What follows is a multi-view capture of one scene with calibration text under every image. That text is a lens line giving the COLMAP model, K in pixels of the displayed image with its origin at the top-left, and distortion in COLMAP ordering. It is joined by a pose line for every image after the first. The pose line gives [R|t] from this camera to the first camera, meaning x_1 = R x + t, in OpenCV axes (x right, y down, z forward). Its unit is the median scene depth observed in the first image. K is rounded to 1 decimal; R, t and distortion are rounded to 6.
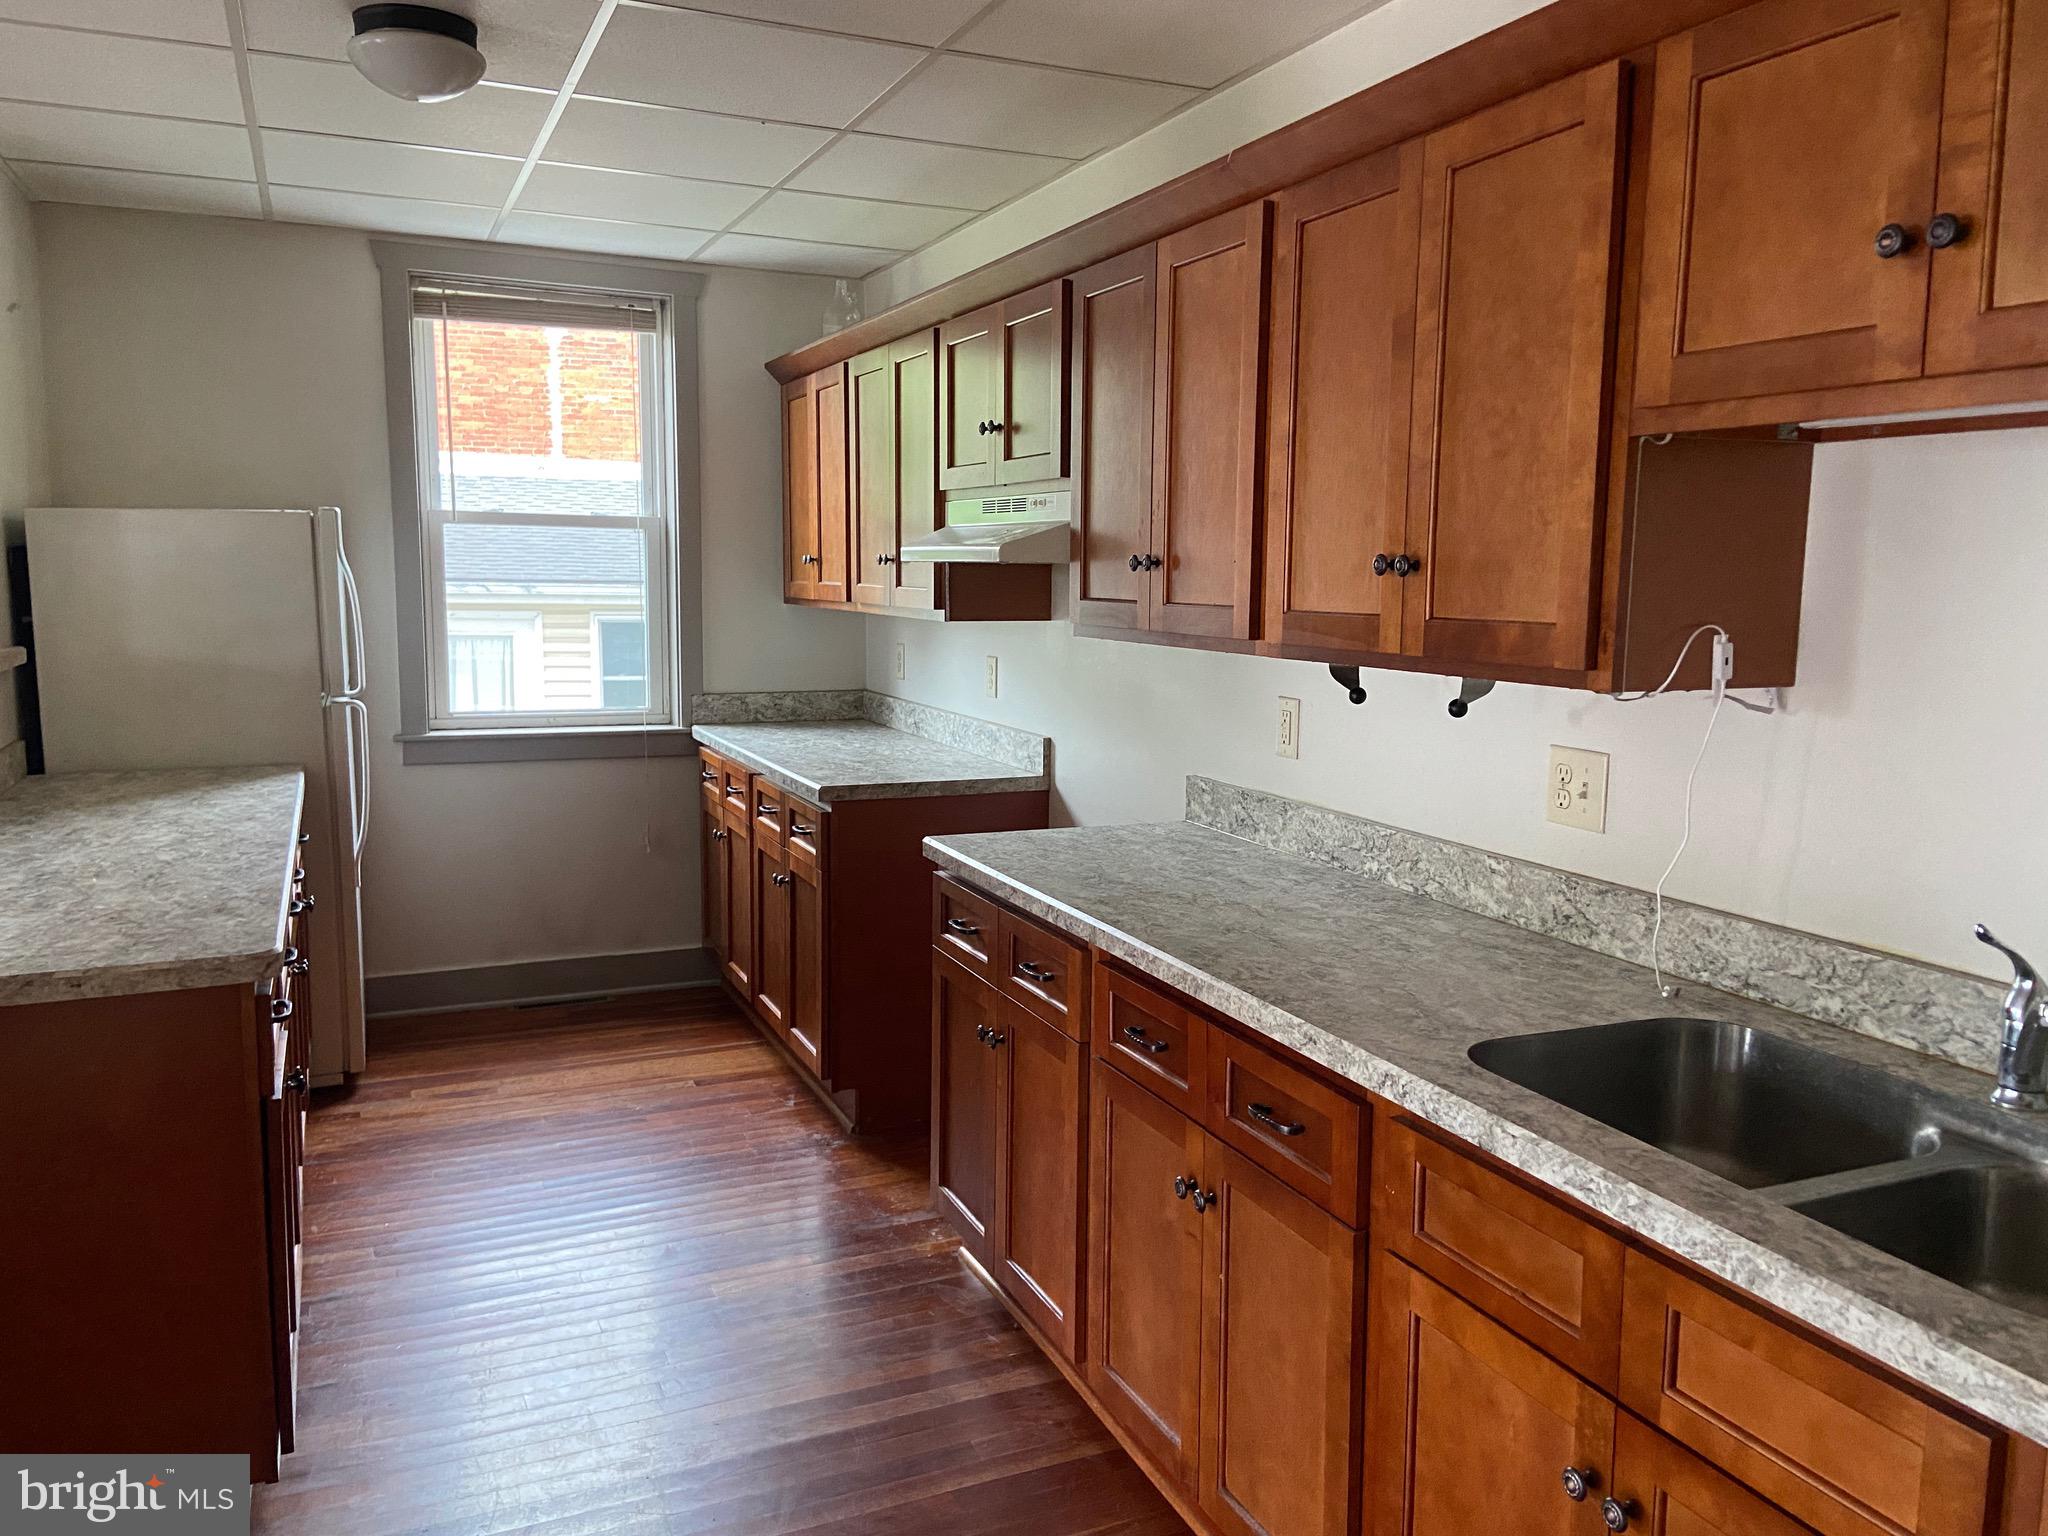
lens RADIAL K [[1531.0, 0, 1012.7], [0, 1531.0, 743.2], [0, 0, 1]] dist [0.095935, -0.123253]
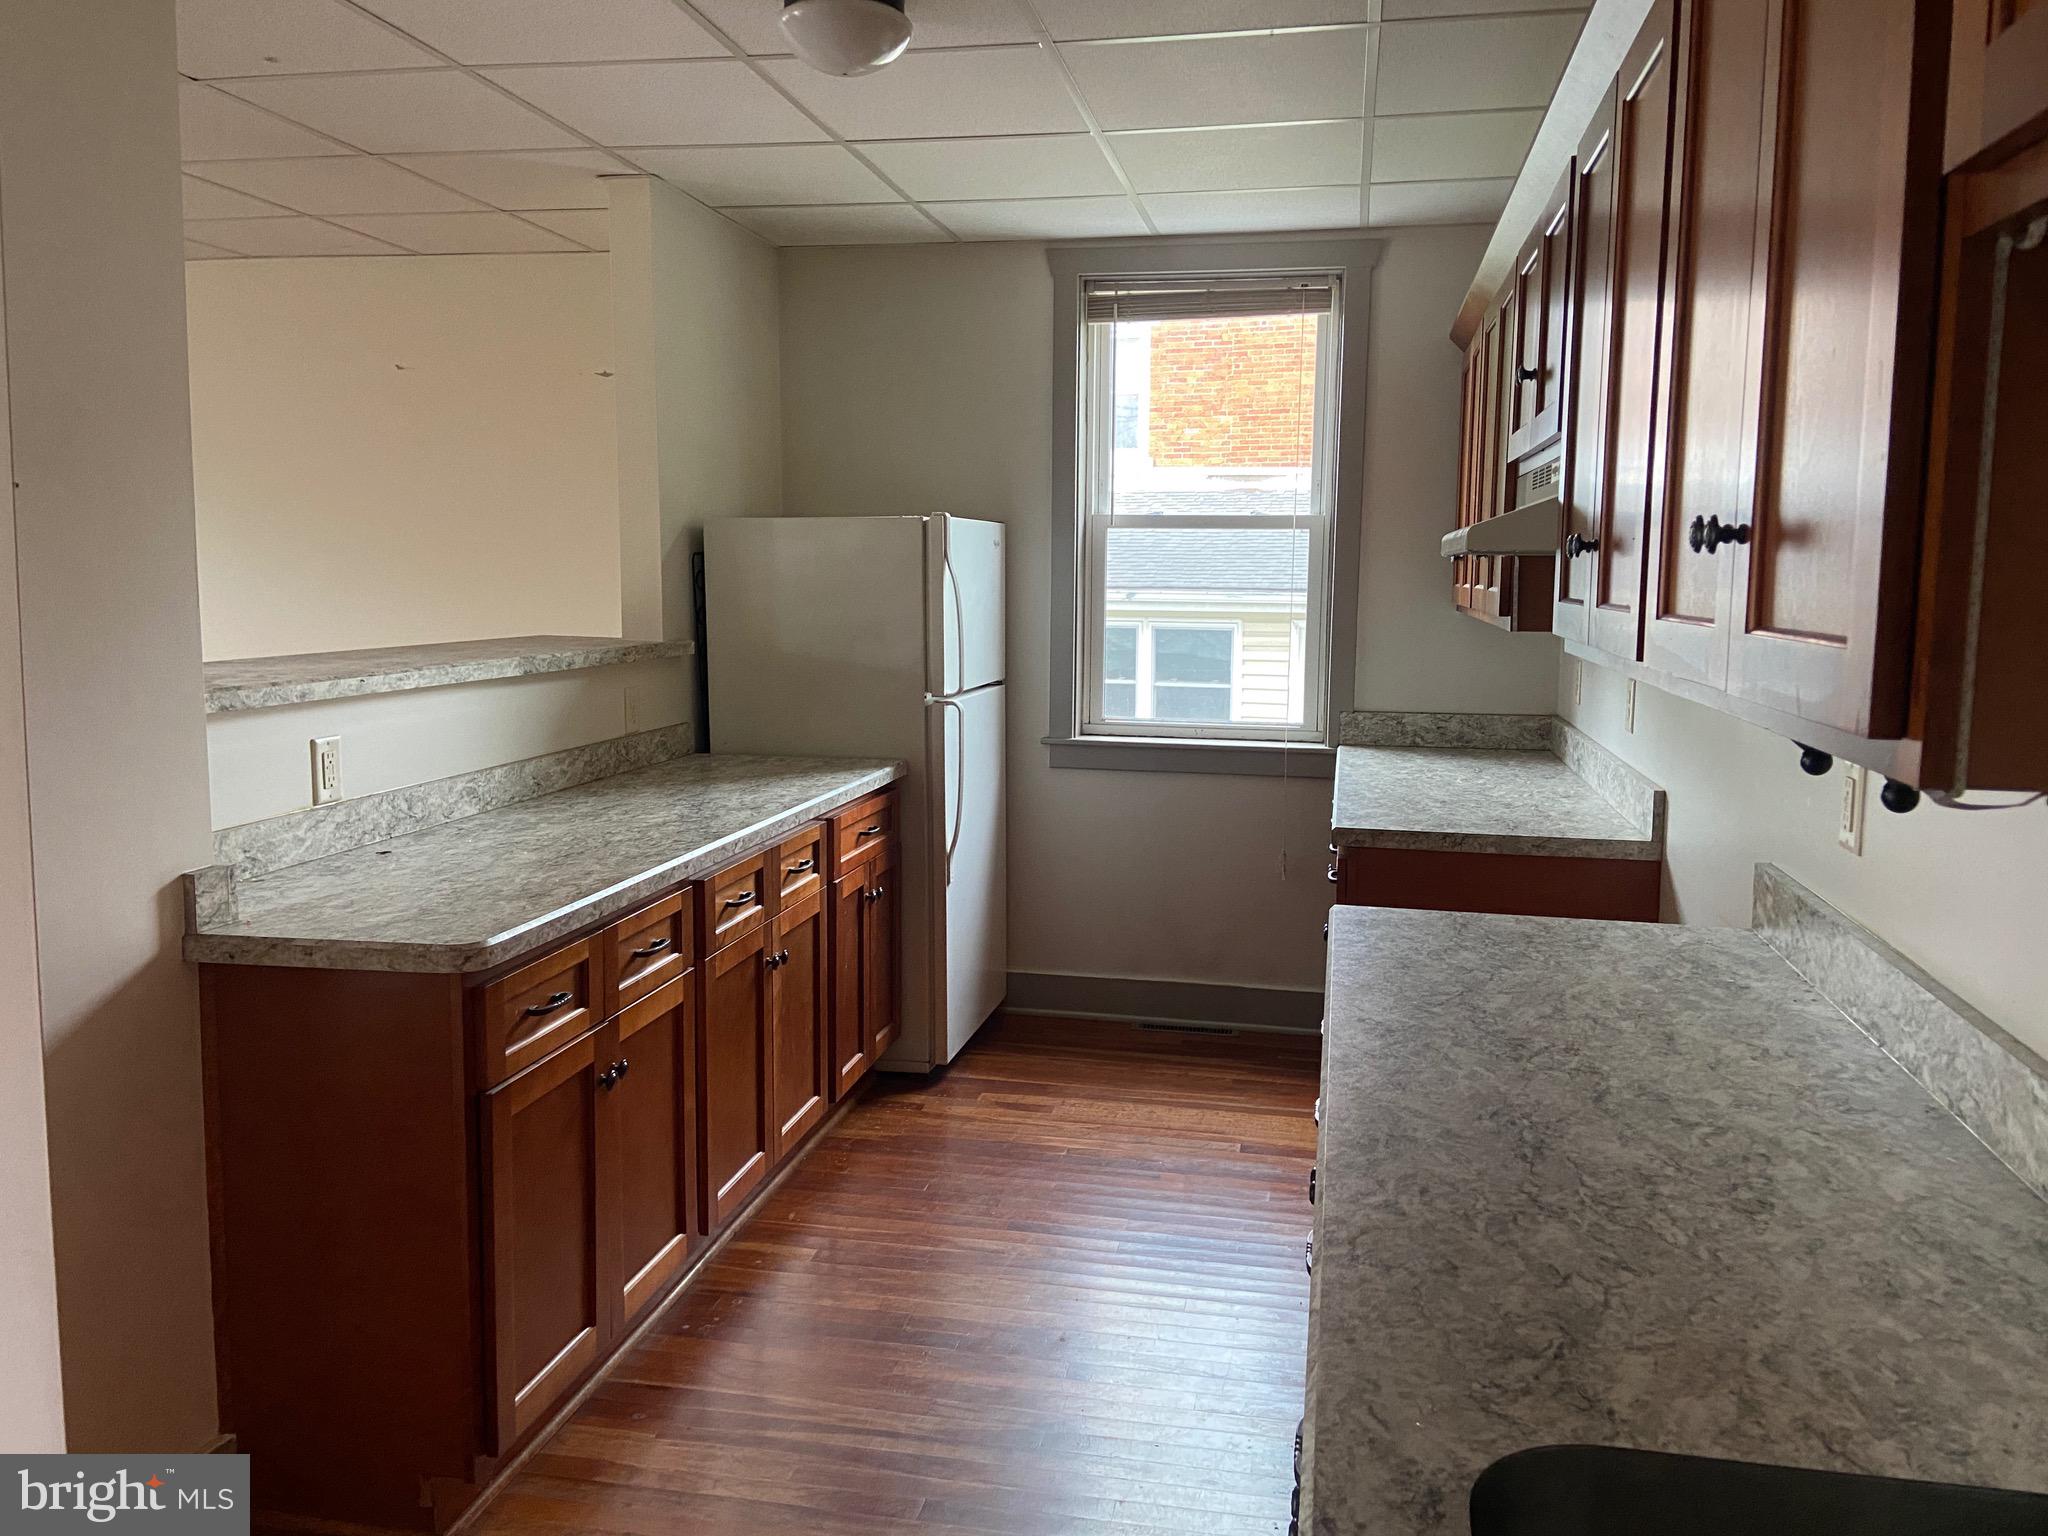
lens RADIAL K [[1531.0, 0, 1012.7], [0, 1531.0, 743.2], [0, 0, 1]] dist [0.095935, -0.123253]
pose [[0.822088, 0.060511, -0.566135, 0.184797], [-0.065237, 0.997799, 0.011919, -0.014752], [0.565610, 0.027134, 0.824226, 0.197653]]
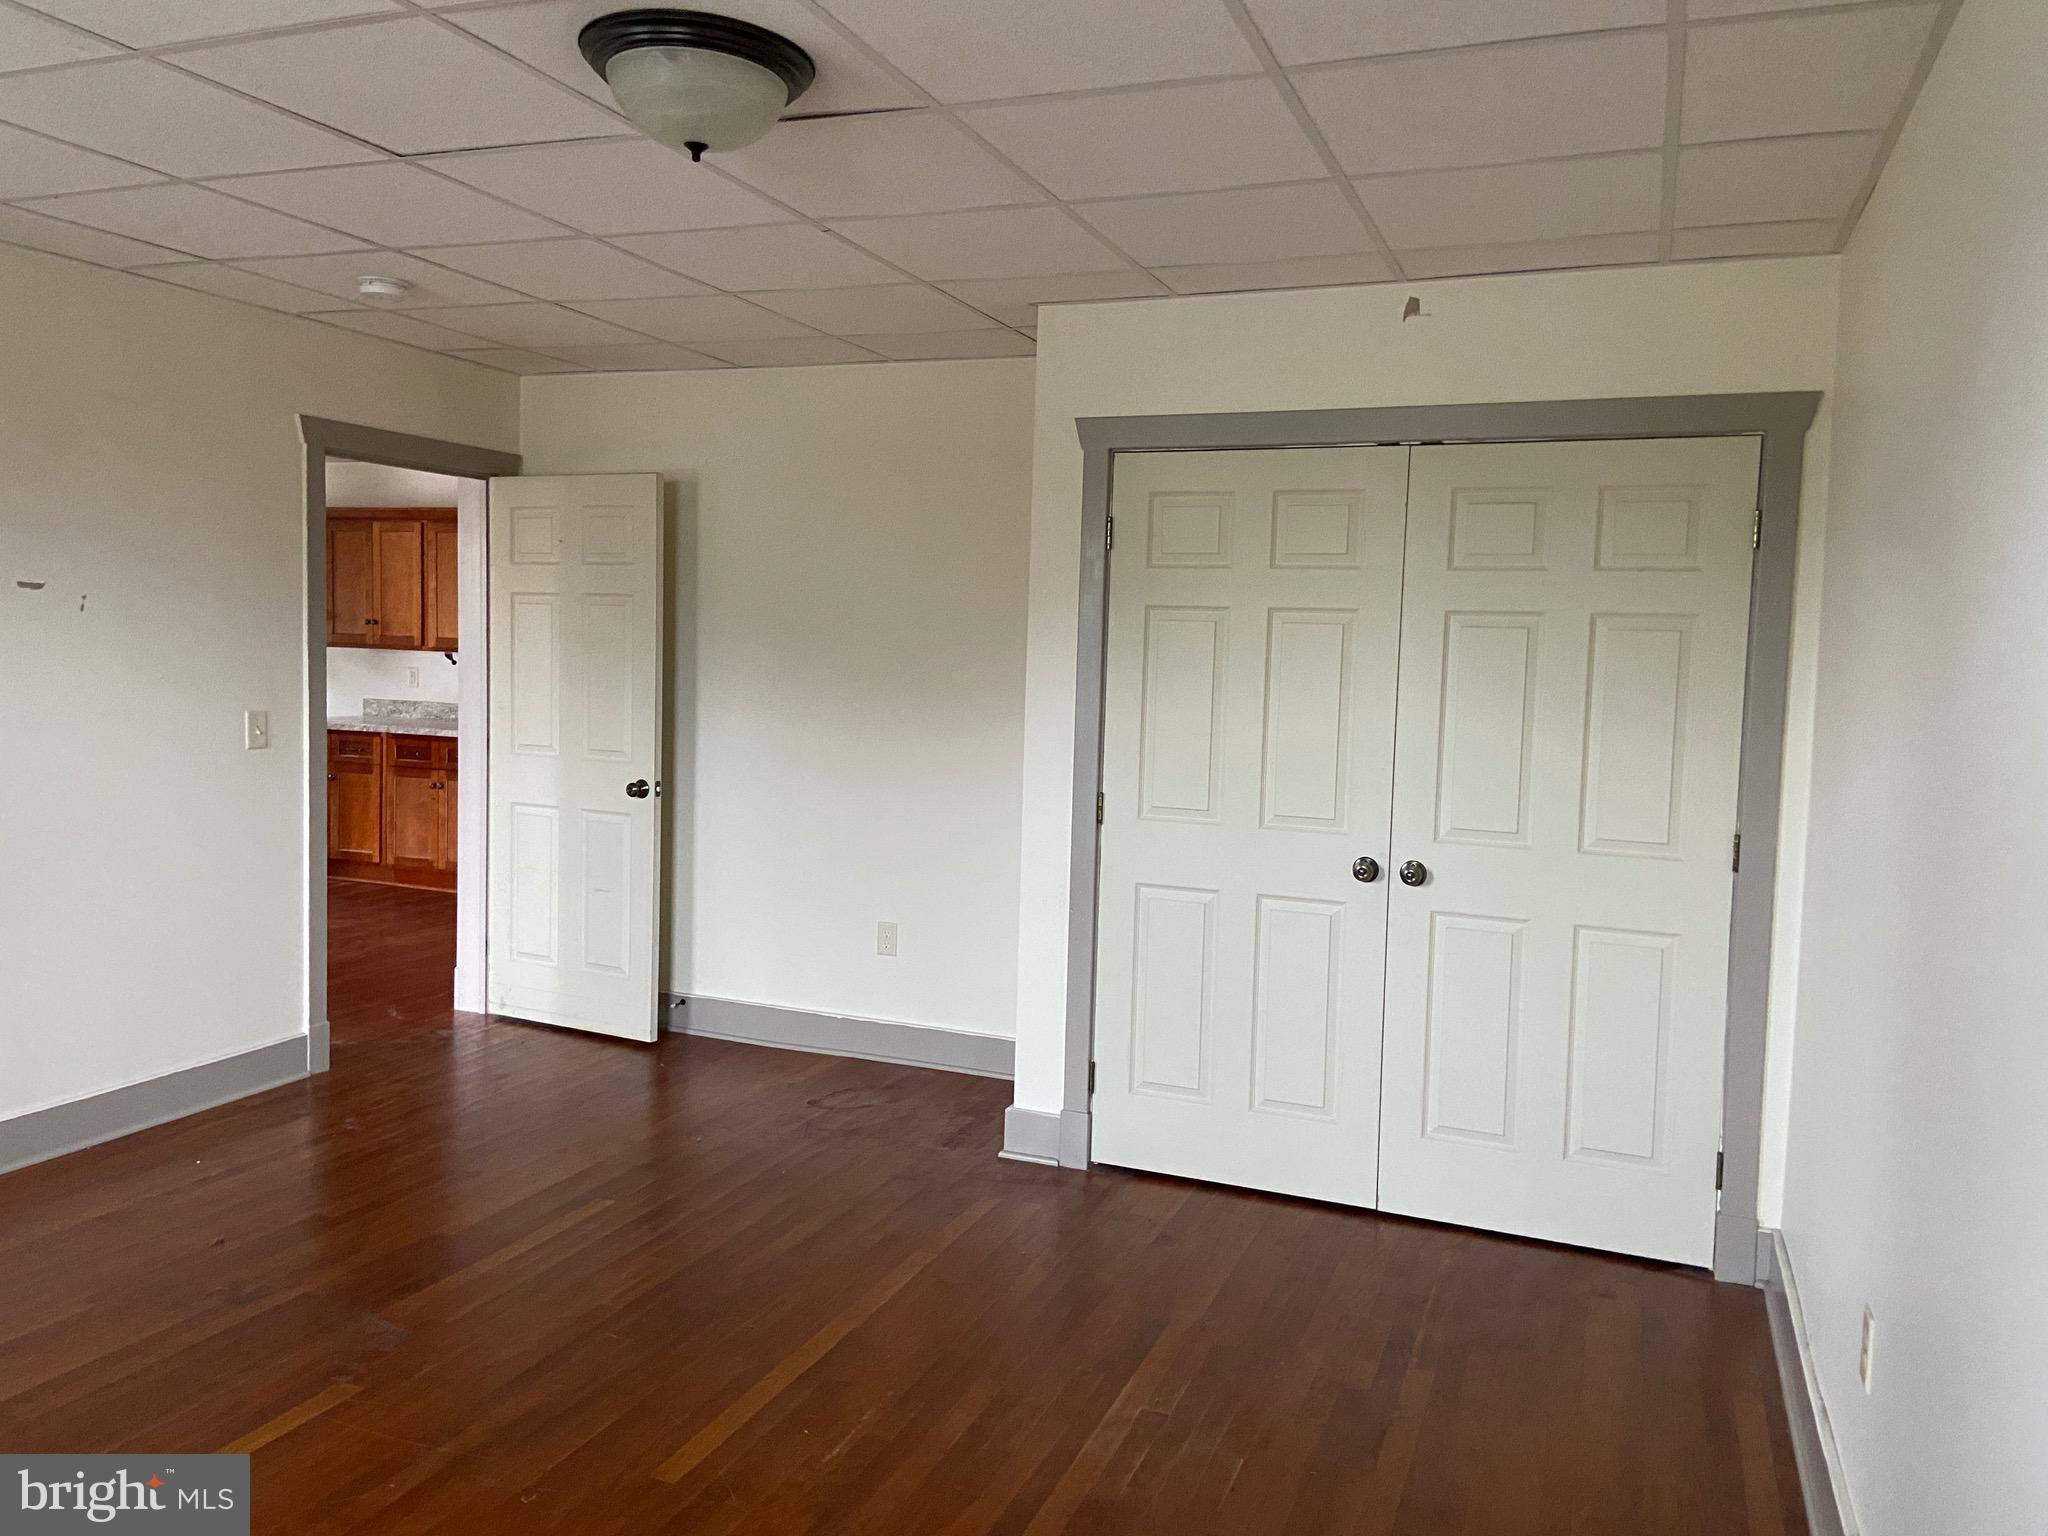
lens RADIAL K [[1531.0, 0, 1012.7], [0, 1531.0, 743.2], [0, 0, 1]] dist [0.095935, -0.123253]
pose [[0.714073, -0.039093, 0.698978, -0.830410], [0.061104, 0.998110, -0.006601, 0.157758], [-0.697399, 0.047424, 0.715112, -1.486707]]
